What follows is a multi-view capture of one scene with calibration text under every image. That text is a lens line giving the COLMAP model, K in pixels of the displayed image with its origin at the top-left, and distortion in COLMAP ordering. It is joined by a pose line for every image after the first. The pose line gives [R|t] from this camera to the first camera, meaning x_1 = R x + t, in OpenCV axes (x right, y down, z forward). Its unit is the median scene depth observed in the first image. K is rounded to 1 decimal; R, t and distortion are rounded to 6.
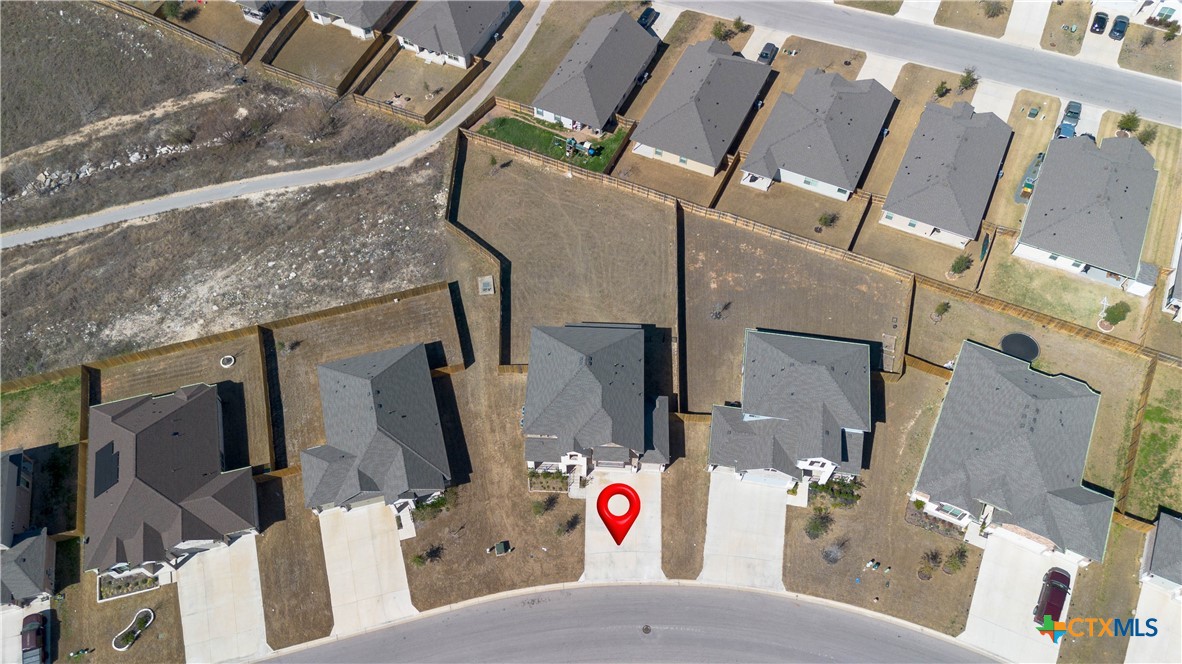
lens RADIAL K [[837.8, 0, 584.0], [0, 837.8, 331.0], [0, 0, 1]] dist [0.063289, -0.063683]
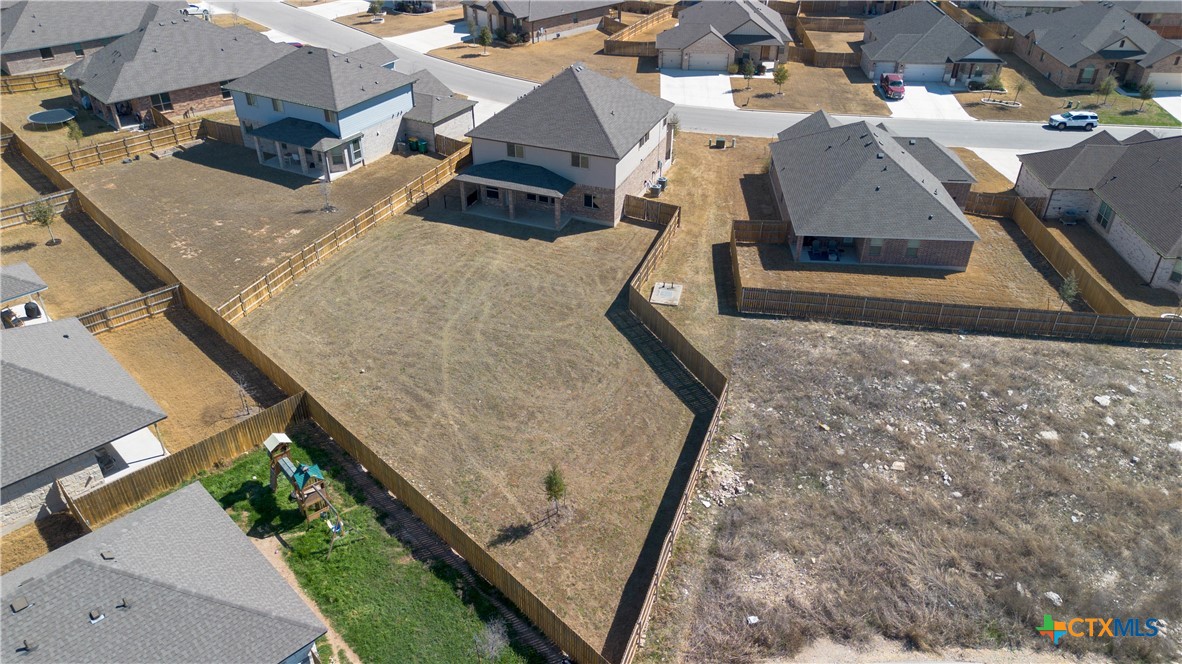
lens RADIAL K [[837.8, 0, 584.0], [0, 837.8, 331.0], [0, 0, 1]] dist [0.063289, -0.063683]
pose [[-0.941138, -0.168708, 0.292912, -0.215987], [0.293026, 0.024792, 0.955783, -0.541659], [-0.168510, 0.985354, 0.026103, 0.980545]]
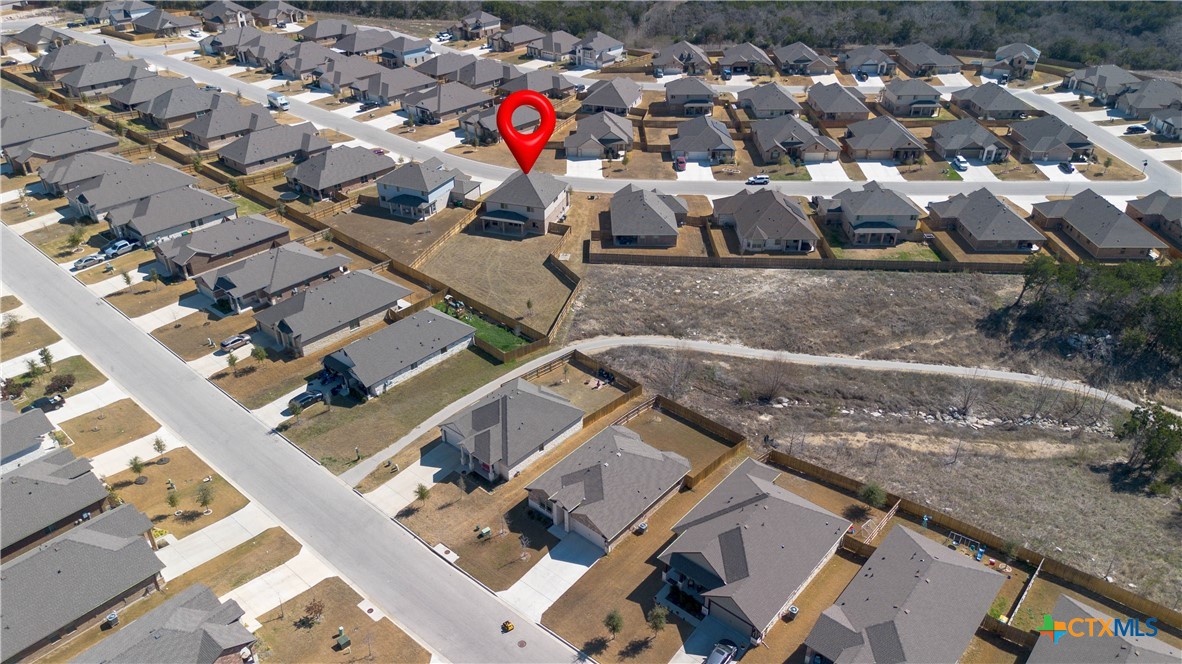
lens RADIAL K [[837.8, 0, 584.0], [0, 837.8, 331.0], [0, 0, 1]] dist [0.063289, -0.063683]
pose [[-0.964746, -0.118042, 0.235228, -0.487007], [0.232087, 0.039882, 0.971877, -1.393573], [-0.124104, 0.992207, -0.011080, 1.096990]]
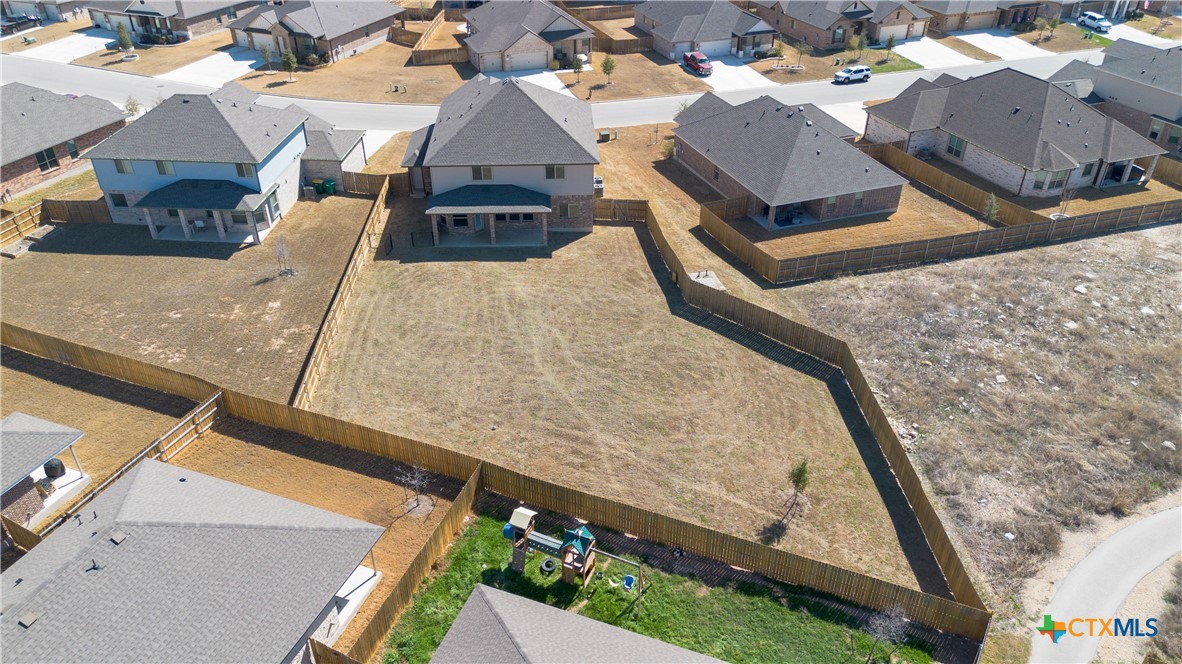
lens RADIAL K [[837.8, 0, 584.0], [0, 837.8, 331.0], [0, 0, 1]] dist [0.063289, -0.063683]
pose [[-0.996235, 0.061457, -0.061145, -0.003341], [-0.061700, -0.007168, 0.998069, -0.564549], [0.060900, 0.998084, 0.010933, 0.983364]]
